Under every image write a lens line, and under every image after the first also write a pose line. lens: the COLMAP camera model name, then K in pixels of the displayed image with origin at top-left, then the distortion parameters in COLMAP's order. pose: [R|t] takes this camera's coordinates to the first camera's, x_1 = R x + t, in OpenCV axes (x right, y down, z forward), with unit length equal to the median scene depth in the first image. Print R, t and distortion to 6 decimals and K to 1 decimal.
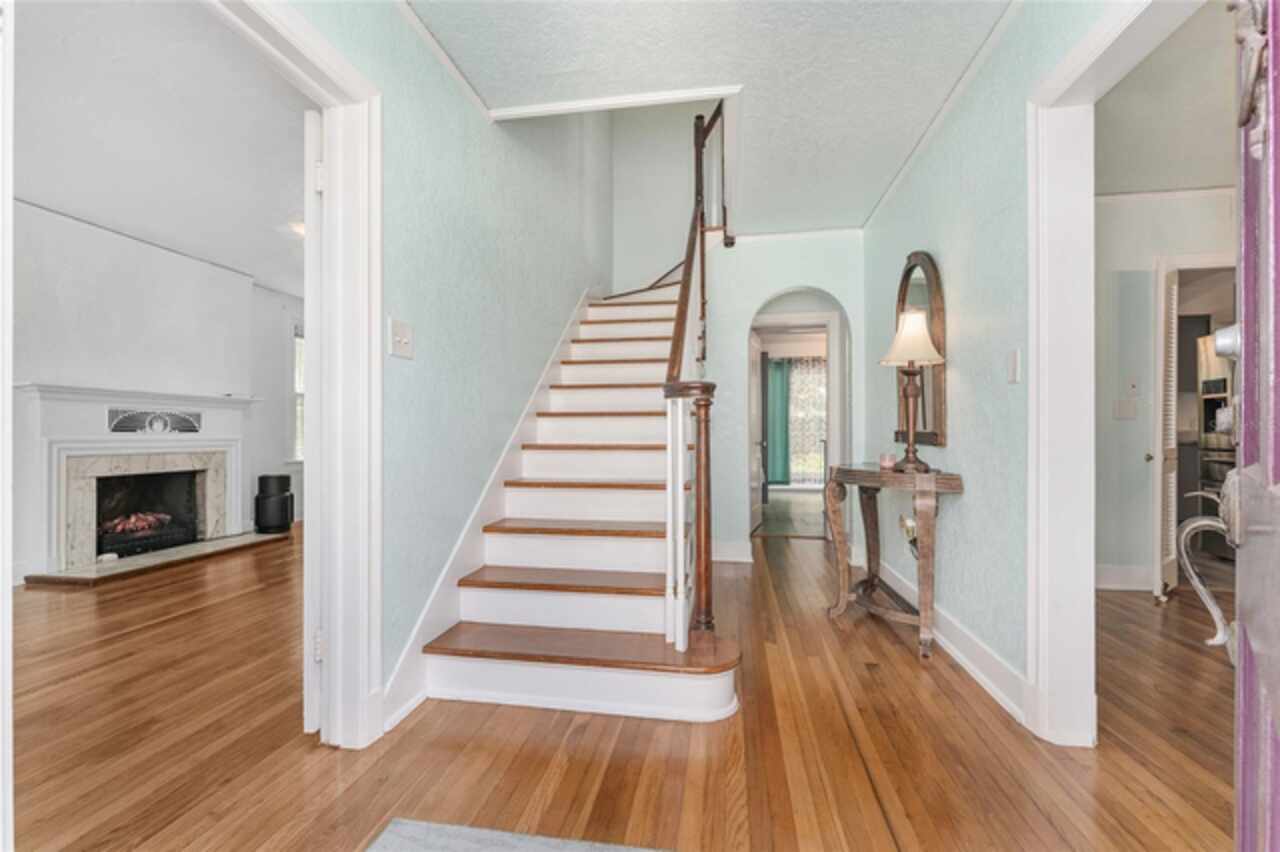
lens RADIAL K [[523.0, 0, 639.6], [0, 523.0, 432.2], [0, 0, 1]] dist [-0.003783, -0.001088]
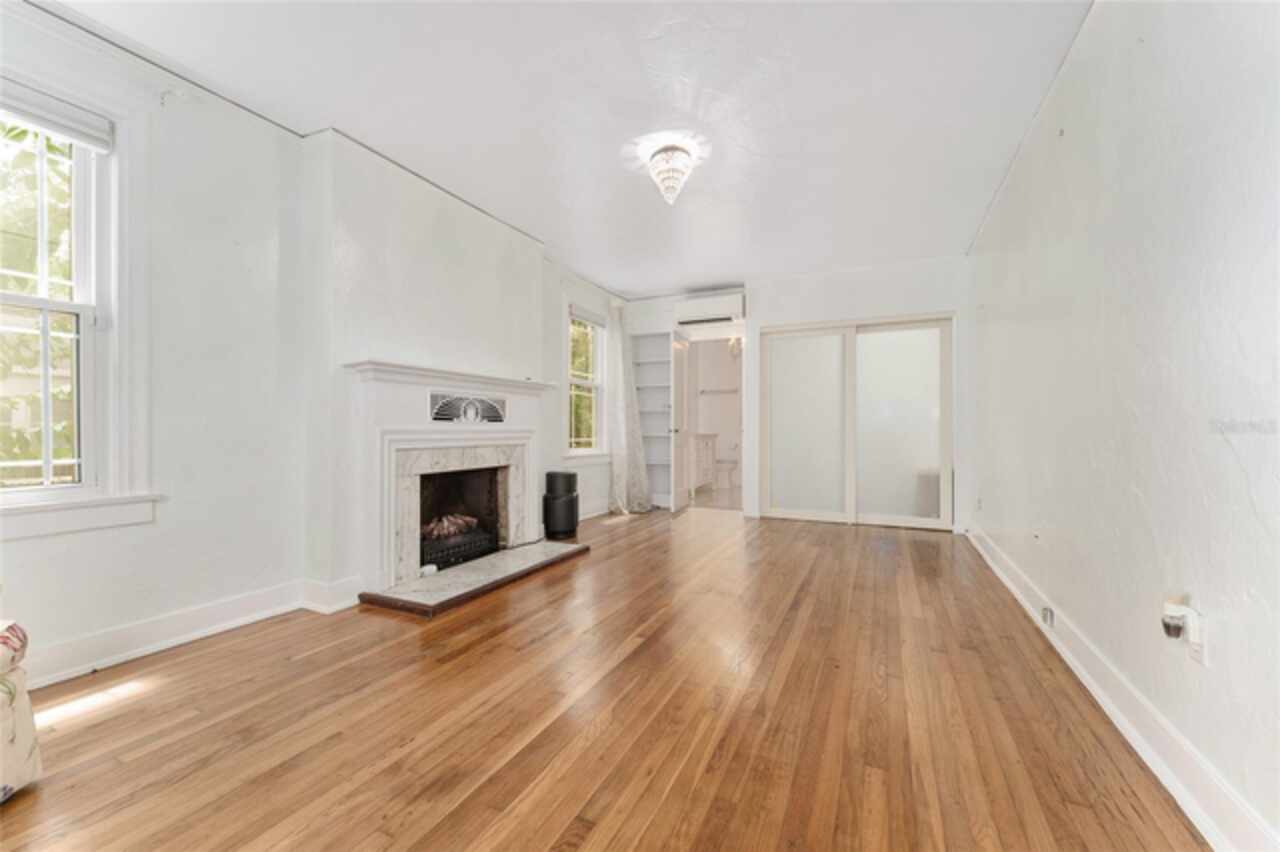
lens RADIAL K [[523.0, 0, 644.4], [0, 523.0, 425.6], [0, 0, 1]] dist [-0.003783, -0.001088]
pose [[0.957987, 0.004537, -0.286777, -0.409514], [-0.004917, 0.999988, -0.000607, 0.005821], [0.286771, 0.001991, 0.957997, 0.265803]]
